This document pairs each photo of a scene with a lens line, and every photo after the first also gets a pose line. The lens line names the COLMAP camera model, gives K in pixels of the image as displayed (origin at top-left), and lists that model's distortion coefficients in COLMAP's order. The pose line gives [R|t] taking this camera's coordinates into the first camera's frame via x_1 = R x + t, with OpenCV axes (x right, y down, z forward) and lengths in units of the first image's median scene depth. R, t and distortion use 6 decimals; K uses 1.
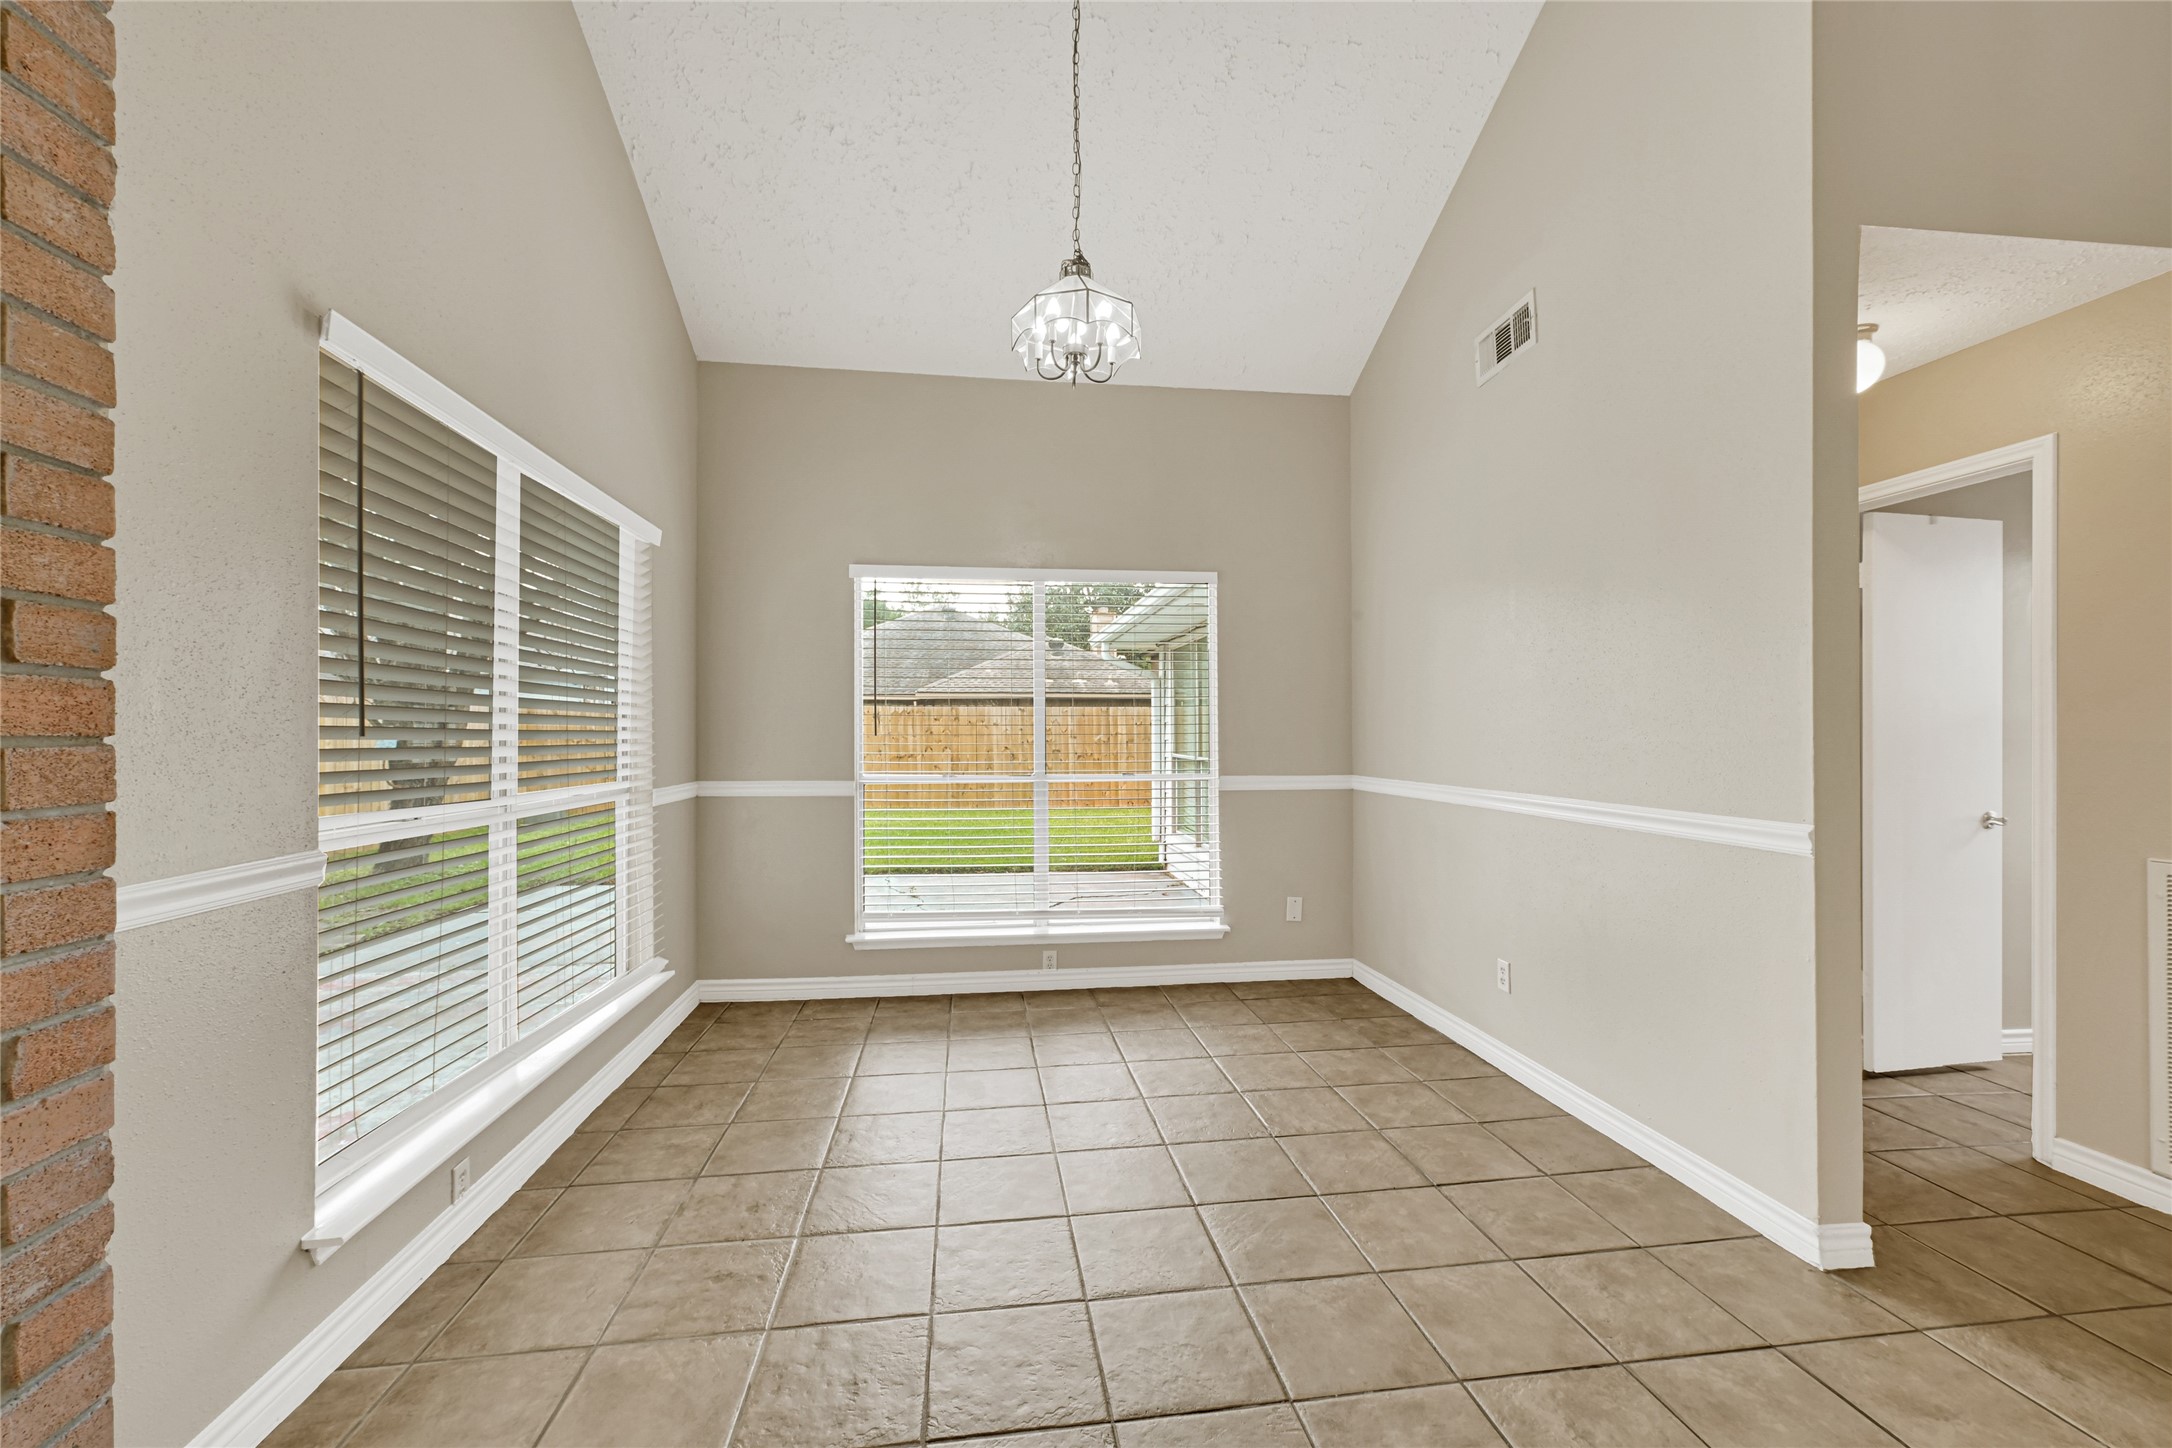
lens RADIAL K [[862.8, 0, 1084.2], [0, 862.8, 732.7], [0, 0, 1]] dist [-0.000852, 0.000326]
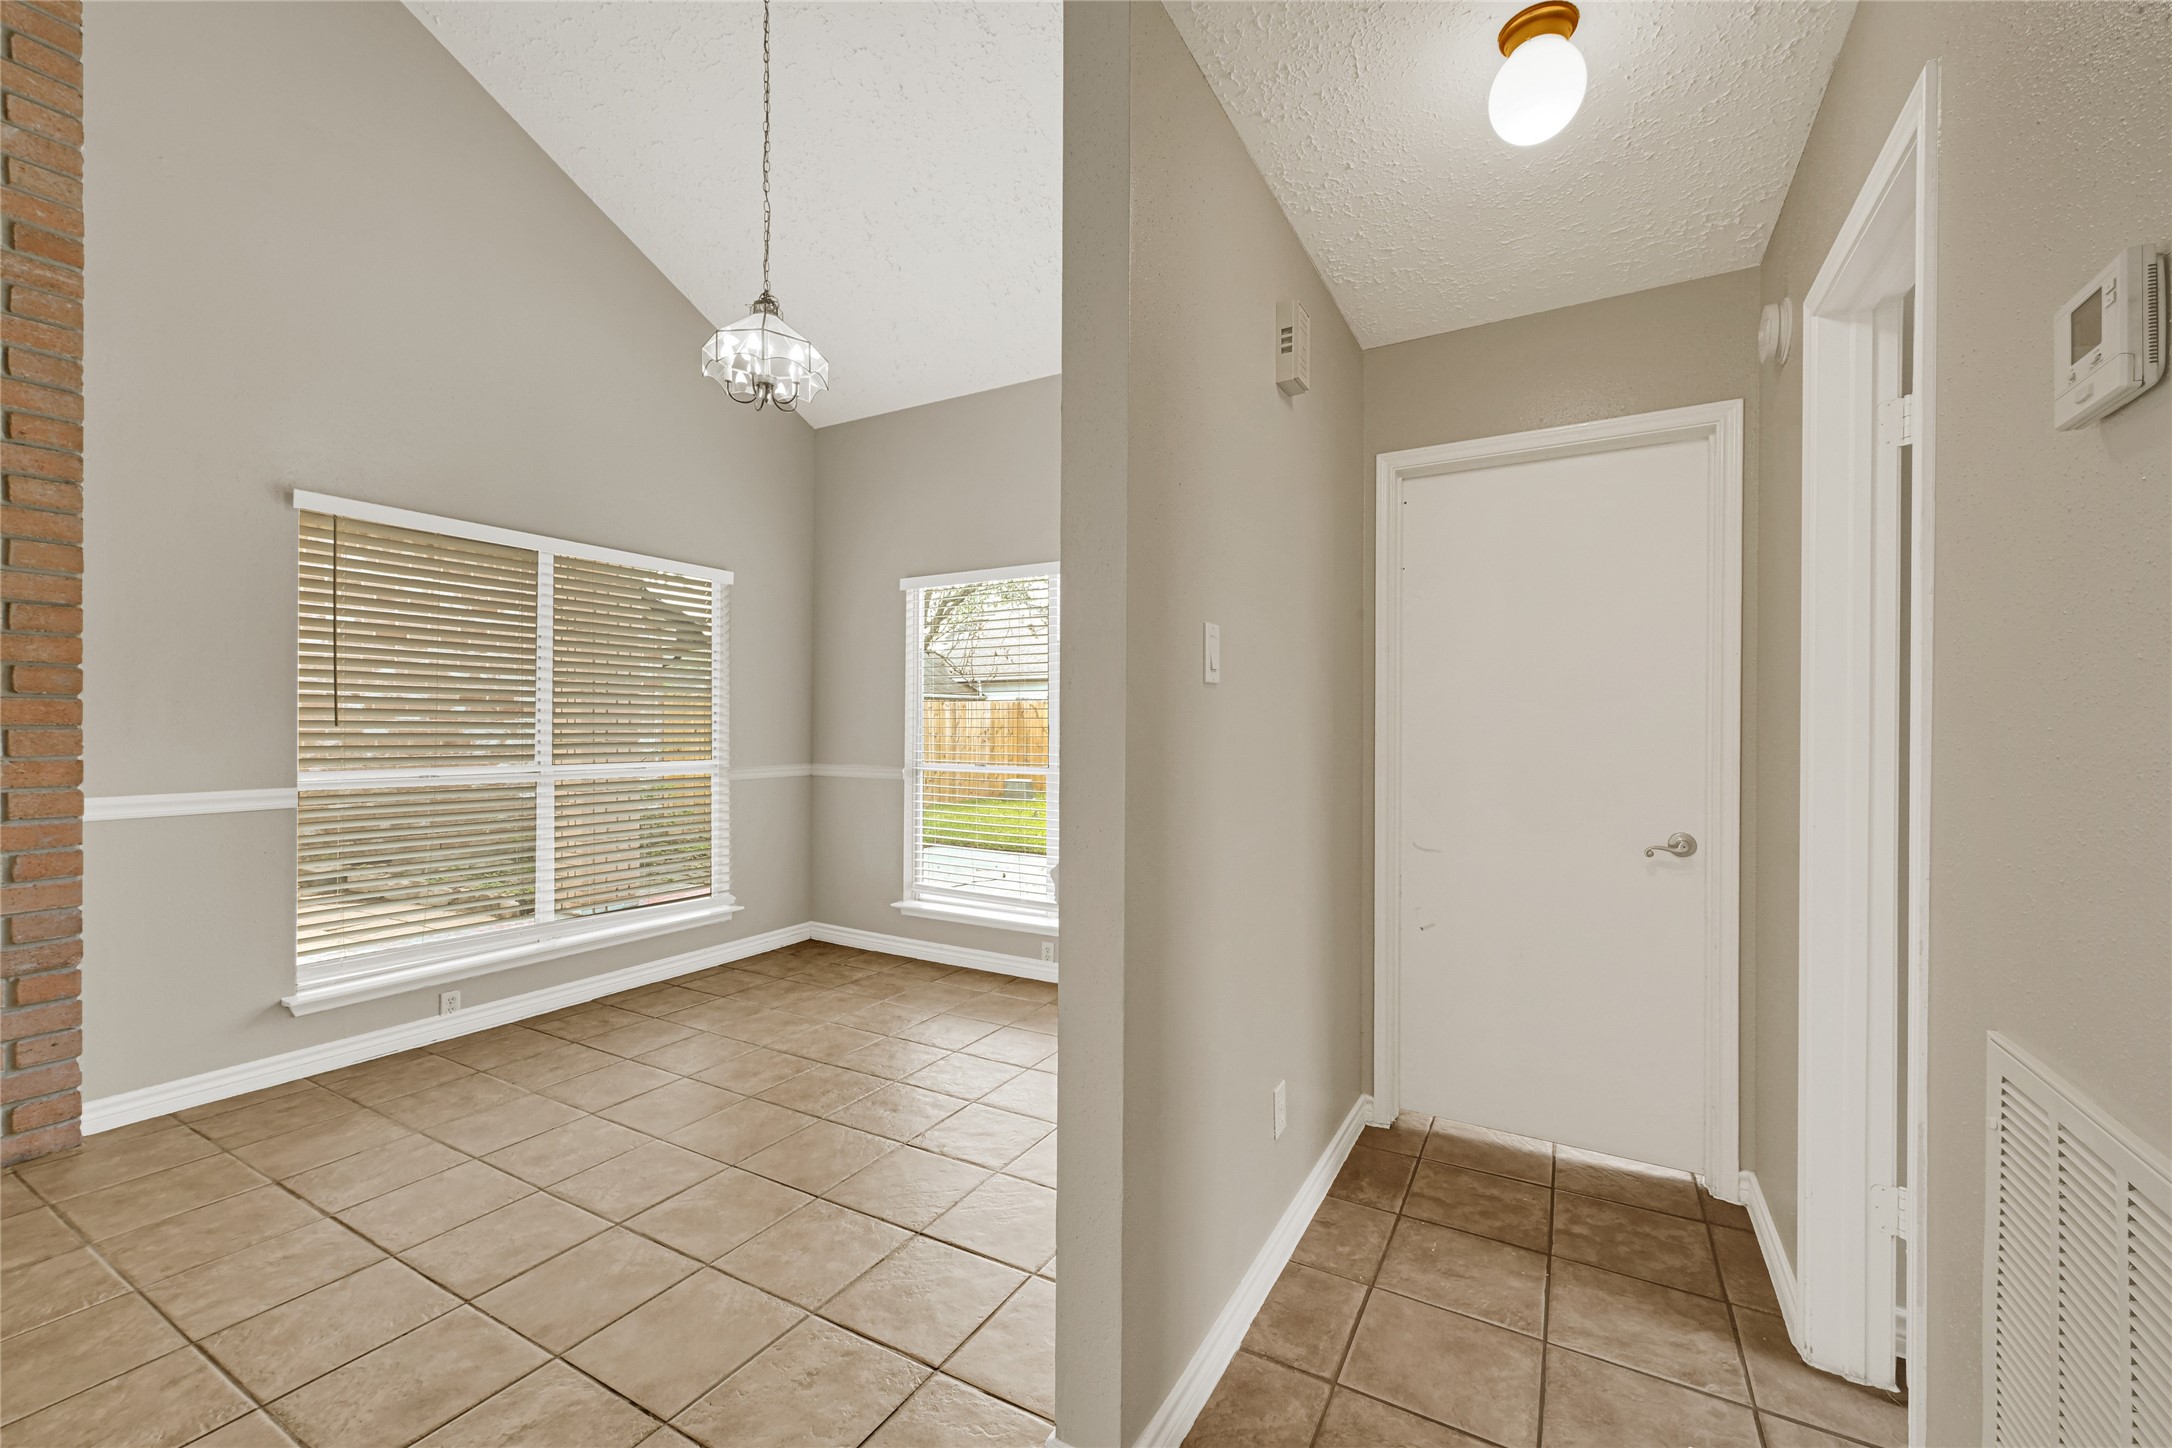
lens RADIAL K [[874.7, 0, 1080.9], [0, 874.7, 726.3], [0, 0, 1]] dist [-0.000681, 0.000095]
pose [[0.798047, 0.008243, -0.602538, 0.737134], [-0.006349, 0.999966, 0.005271, -0.006936], [0.602561, -0.000380, 0.798073, 0.254284]]
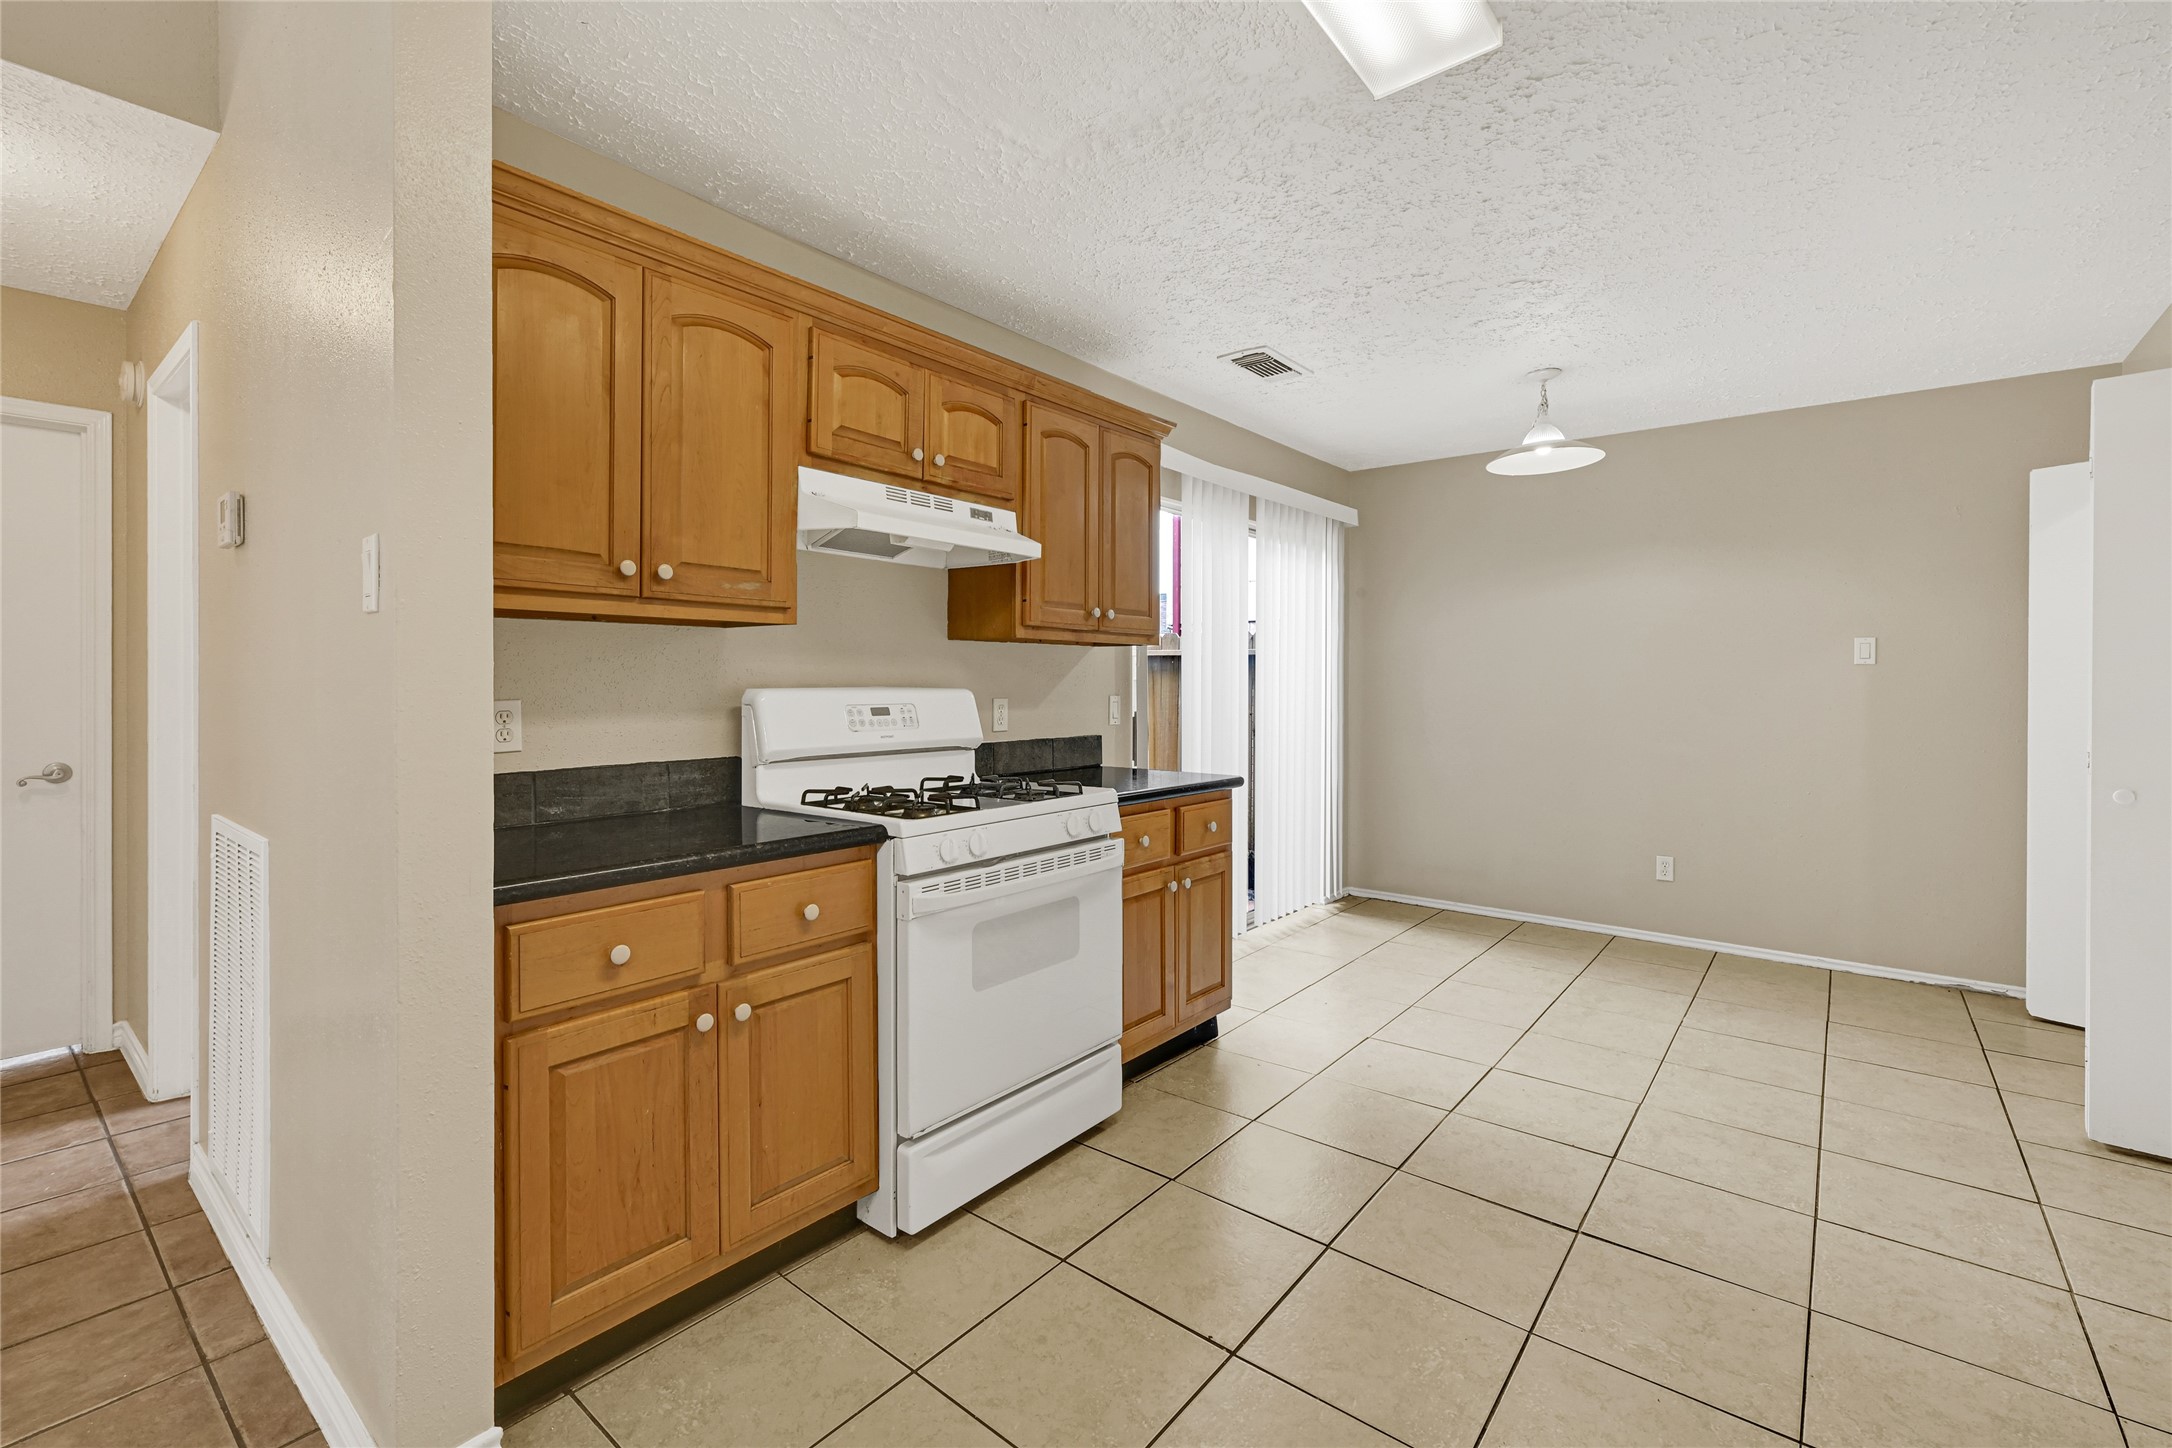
lens RADIAL K [[955.2, 0, 1074.7], [0, 955.2, 688.8], [0, 0, 1]] dist [-0.000876, 0.000871]
pose [[0.730517, 0.003222, 0.682887, 0.783223], [-0.008408, 0.999956, 0.004277, -0.003040], [-0.682843, -0.008865, 0.730511, -0.186874]]
